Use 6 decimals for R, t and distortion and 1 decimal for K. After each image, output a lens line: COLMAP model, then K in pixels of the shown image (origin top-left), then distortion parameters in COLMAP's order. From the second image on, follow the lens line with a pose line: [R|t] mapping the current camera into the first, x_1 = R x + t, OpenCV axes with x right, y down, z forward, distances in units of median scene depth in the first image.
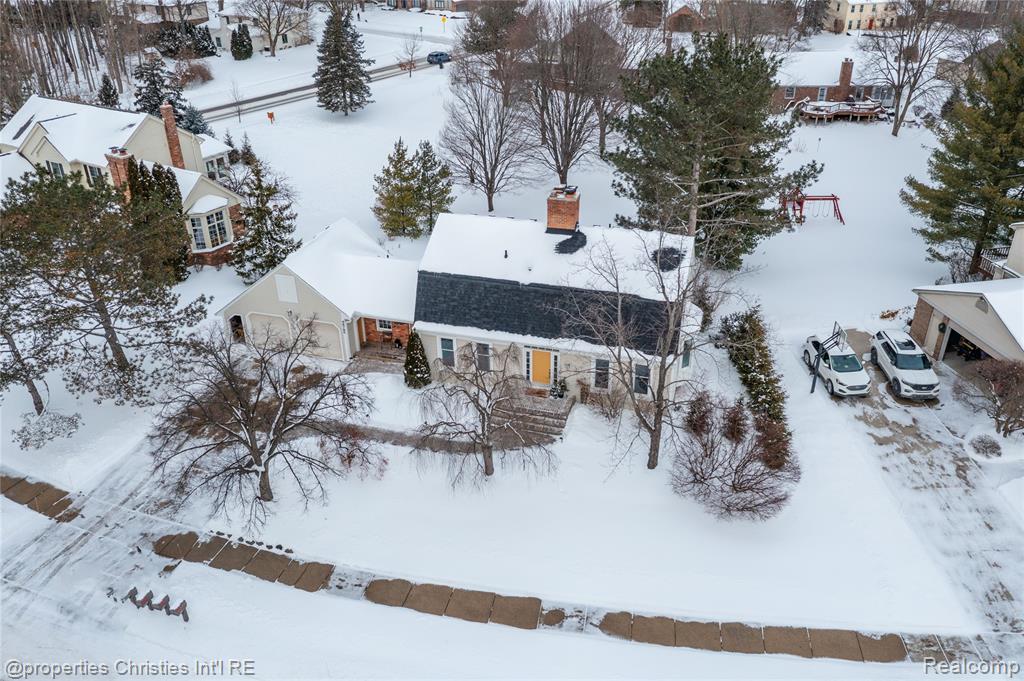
lens RADIAL K [[798.0, 0, 512.0], [0, 798.0, 340.5], [0, 0, 1]] dist [-0.015156, -0.001595]
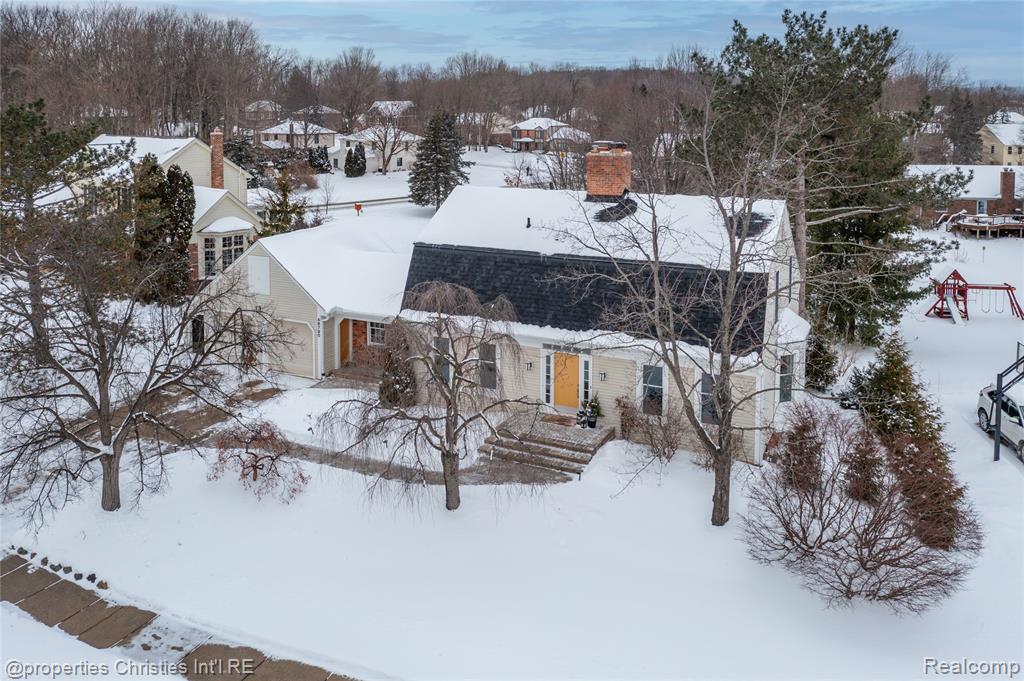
lens RADIAL K [[809.1, 0, 554.0], [0, 809.1, 222.4], [0, 0, 1]] dist [-0.020008, -0.001416]
pose [[0.987047, 0.022098, -0.158900, 0.134855], [-0.089433, 0.898080, -0.430644, 0.213543], [0.133188, 0.439277, 0.888424, 0.321932]]
